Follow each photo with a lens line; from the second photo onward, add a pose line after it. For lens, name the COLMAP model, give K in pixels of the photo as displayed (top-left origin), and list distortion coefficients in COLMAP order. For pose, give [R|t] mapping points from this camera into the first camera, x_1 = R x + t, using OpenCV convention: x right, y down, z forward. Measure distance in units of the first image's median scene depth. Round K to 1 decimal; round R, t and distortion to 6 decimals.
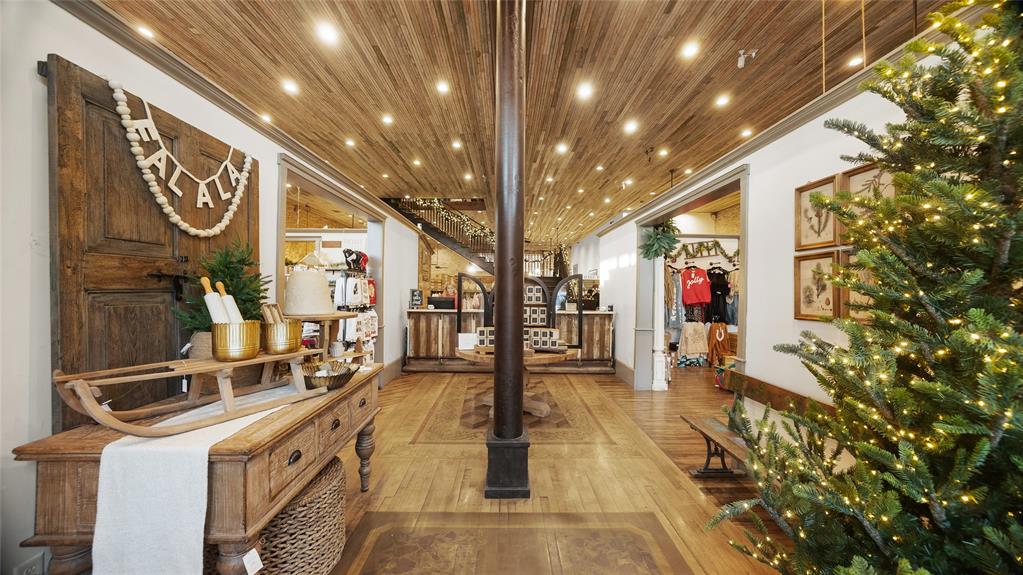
lens RADIAL K [[371.5, 0, 510.9], [0, 371.5, 285.2], [0, 0, 1]] dist [-0.023856, 0.001789]
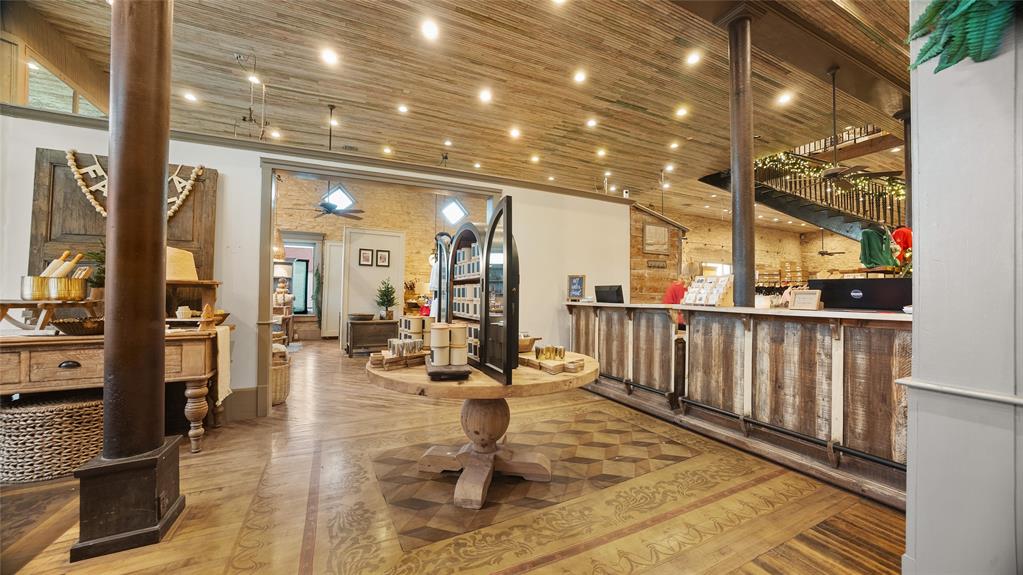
lens RADIAL K [[371.5, 0, 519.5], [0, 371.5, 285.1], [0, 0, 1]] dist [-0.023856, 0.001789]
pose [[0.422393, -0.036738, -0.905668, 1.045634], [0.011217, 0.999314, -0.035305, 0.151684], [0.906343, 0.004754, 0.422515, 1.579114]]
